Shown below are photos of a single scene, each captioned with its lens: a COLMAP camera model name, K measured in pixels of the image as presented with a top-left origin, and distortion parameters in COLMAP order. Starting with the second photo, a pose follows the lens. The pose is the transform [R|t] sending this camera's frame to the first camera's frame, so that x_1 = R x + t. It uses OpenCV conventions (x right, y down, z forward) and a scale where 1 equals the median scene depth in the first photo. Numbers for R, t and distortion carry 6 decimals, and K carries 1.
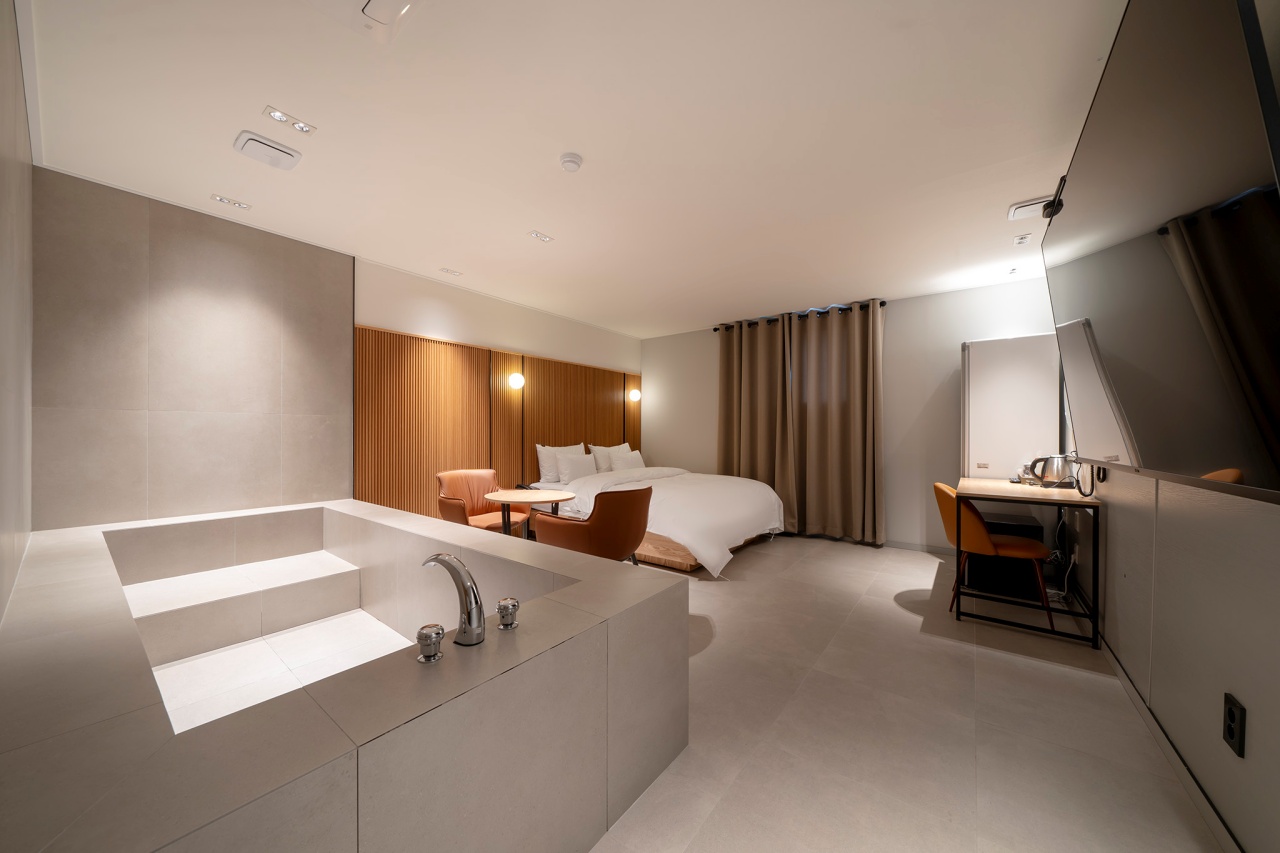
lens RADIAL K [[442.3, 0, 638.2], [0, 442.3, 431.1], [0, 0, 1]] dist [-0.000917, -0.000010]
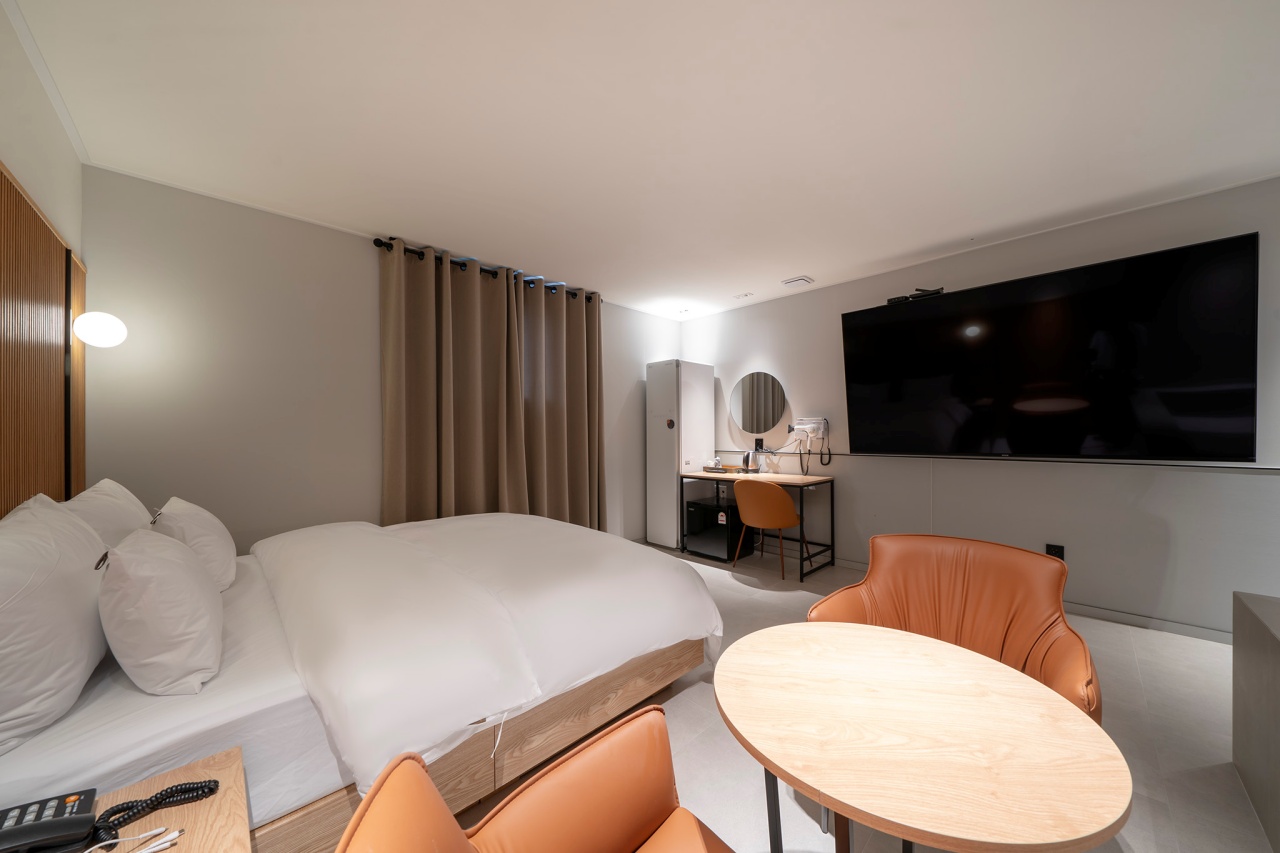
lens RADIAL K [[442.3, 0, 638.2], [0, 442.3, 431.1], [0, 0, 1]] dist [-0.000917, -0.000010]
pose [[0.135372, -0.012310, 0.990718, -0.410089], [-0.004599, 0.999904, 0.013052, -0.022317], [-0.990784, -0.006323, 0.135303, 0.840124]]
